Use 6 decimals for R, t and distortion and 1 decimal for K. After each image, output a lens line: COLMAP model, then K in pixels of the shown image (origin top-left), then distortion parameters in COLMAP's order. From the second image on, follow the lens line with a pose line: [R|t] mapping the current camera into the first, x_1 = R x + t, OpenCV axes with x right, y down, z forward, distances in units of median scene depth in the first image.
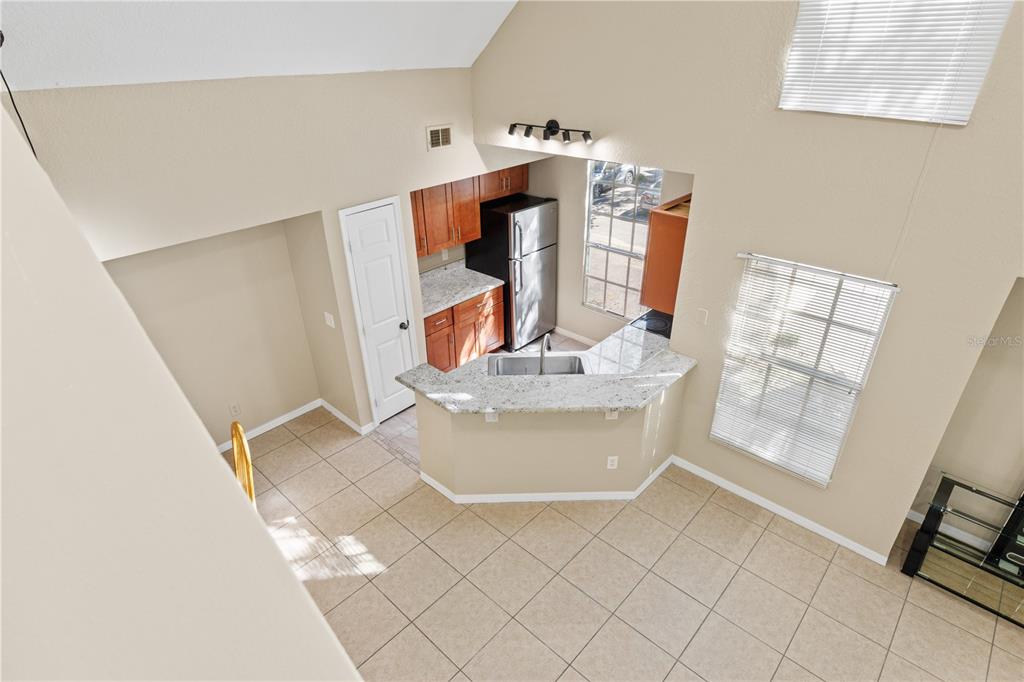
lens RADIAL K [[552.3, 0, 513.0], [0, 552.3, 354.4], [0, 0, 1]] dist [-0.001961, -0.001129]
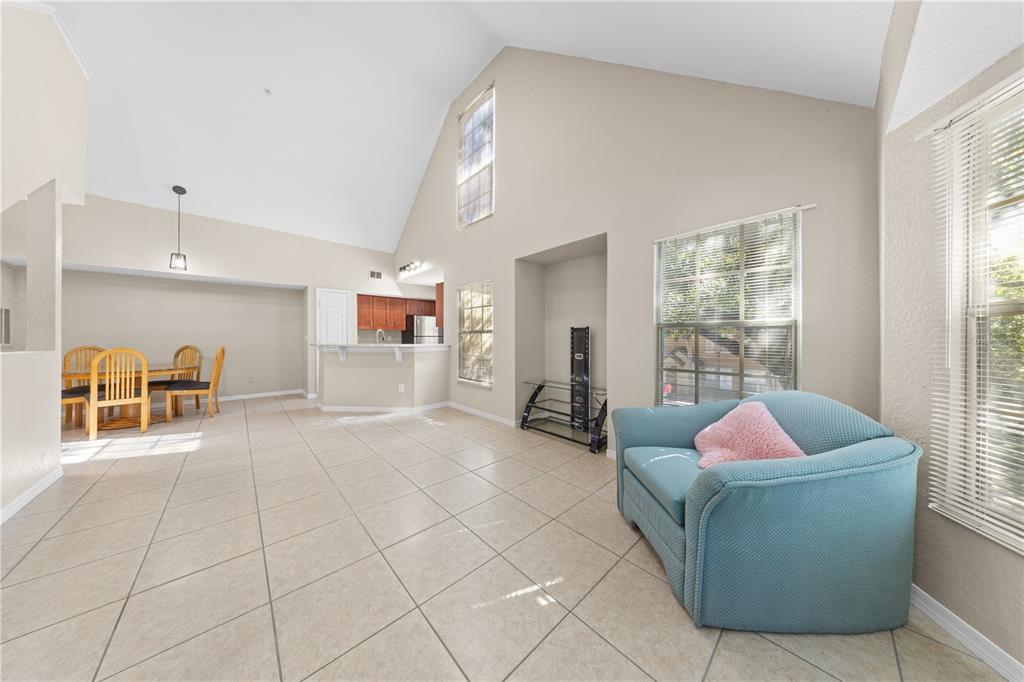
lens RADIAL K [[293.0, 0, 512.6], [0, 293.0, 337.6], [0, 0, 1]] dist [0.007447, -0.000082]
pose [[0.997344, 0.012953, -0.071675, 0.602809], [-0.046658, 0.869258, -0.492152, 0.496851], [0.055929, 0.494189, 0.867554, 0.006193]]
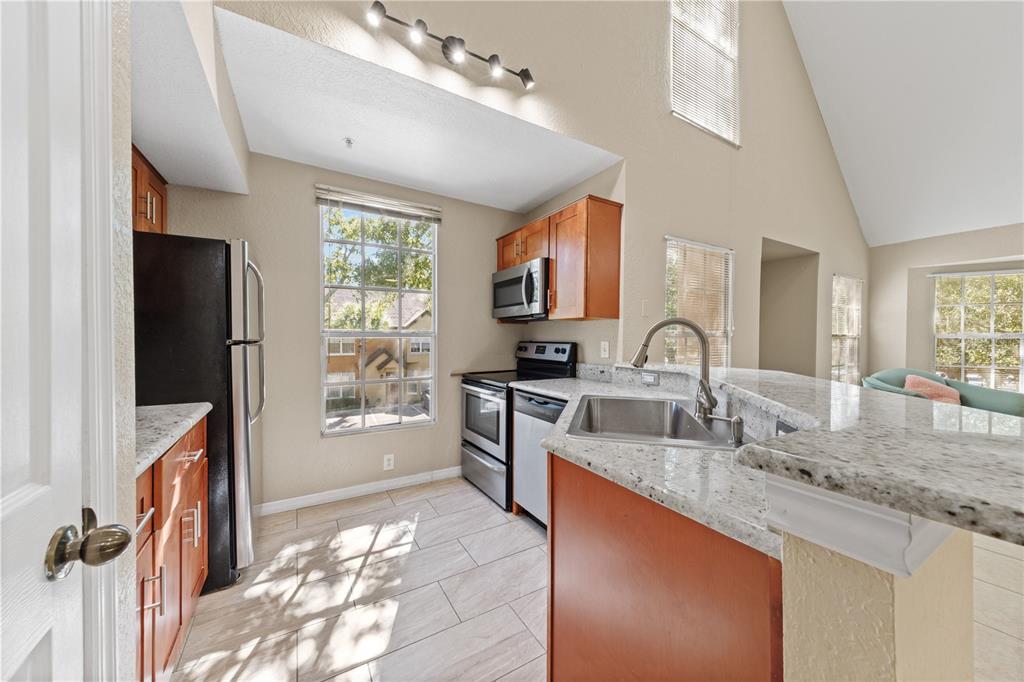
lens RADIAL K [[365.1, 0, 513.4], [0, 365.1, 345.6], [0, 0, 1]] dist [0.000303, -0.000115]
pose [[0.275613, -0.003885, 0.961261, -0.284397], [0.470565, 0.872527, -0.131394, -0.033550], [-0.838216, 0.488550, 0.242308, 0.938847]]
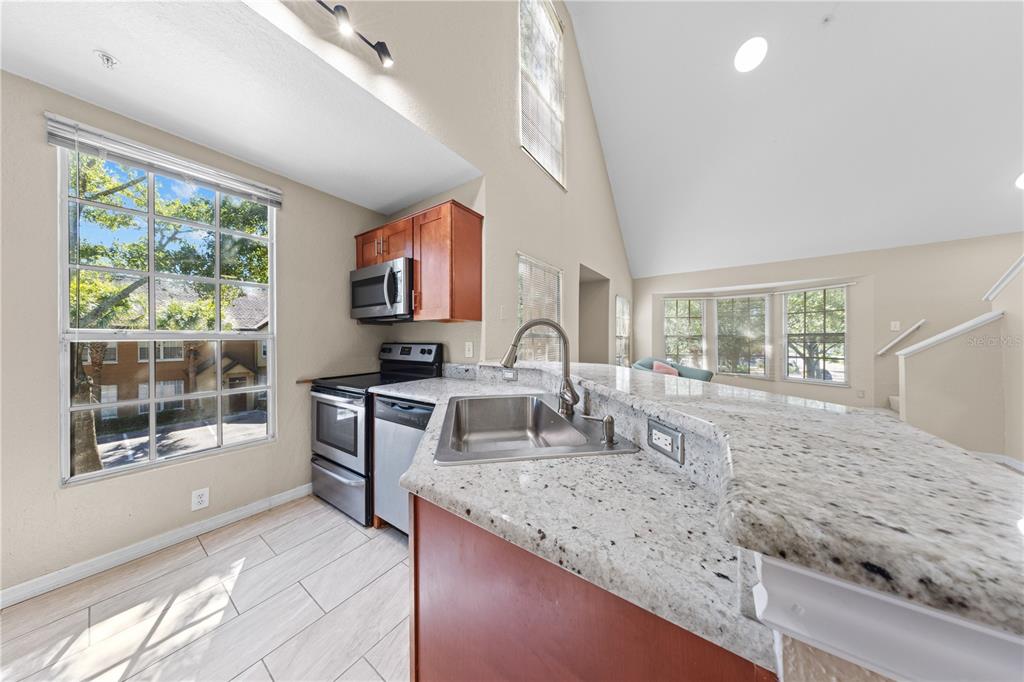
lens RADIAL K [[293.0, 0, 512.6], [0, 293.0, 337.6], [0, 0, 1]] dist [0.007447, -0.000082]
pose [[-0.135783, 0.021119, 0.990513, -0.196338], [0.497635, 0.865958, 0.049754, -0.040638], [-0.856693, 0.499670, -0.128092, 0.950136]]
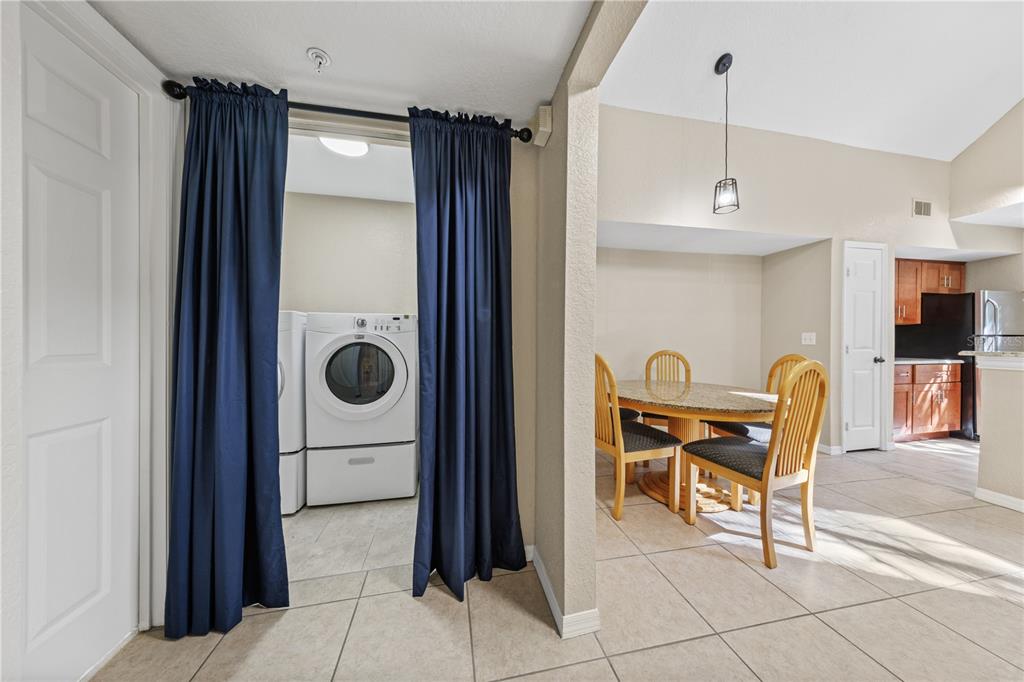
lens RADIAL K [[317.4, 0, 512.0], [0, 317.4, 341.0], [0, 0, 1]] dist [0.001019, -0.001332]
pose [[0.813723, 0.018639, -0.580954, -0.464811], [-0.299542, 0.869993, -0.391647, 0.413820], [0.498126, 0.492713, 0.713516, 0.192914]]
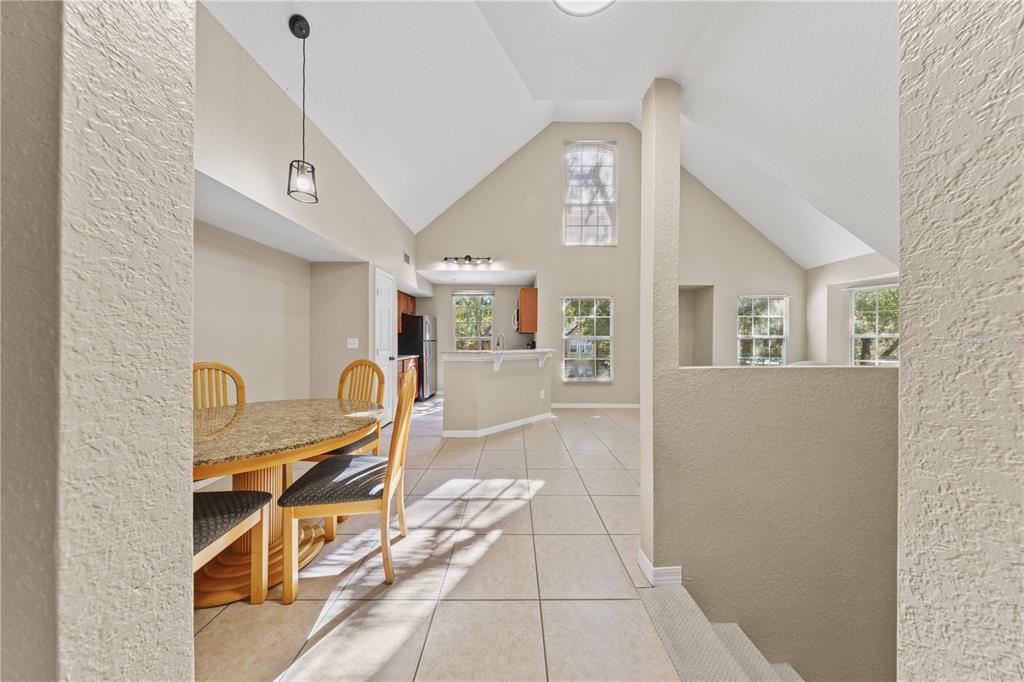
lens RADIAL K [[291.4, 0, 513.3], [0, 291.4, 343.0], [0, 0, 1]] dist [0.000159, -0.000088]
pose [[0.733886, 0.011176, 0.679181, -0.545454], [0.326215, 0.871219, -0.366826, 0.348071], [-0.595815, 0.490767, 0.635730, 0.292010]]
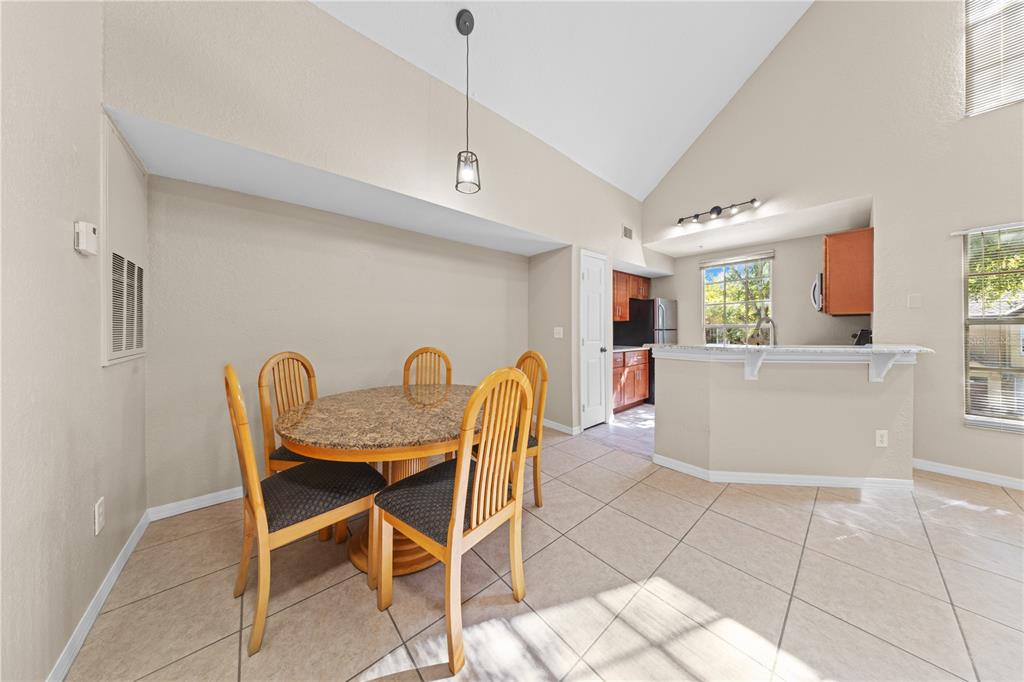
lens RADIAL K [[297.9, 0, 511.8], [0, 297.9, 329.6], [0, 0, 1]] dist [-0.000806, -0.000093]
pose [[0.994185, 0.012768, -0.106923, -0.374343], [-0.064223, 0.867324, -0.493584, 0.301121], [0.086435, 0.497581, 0.863100, 0.369727]]
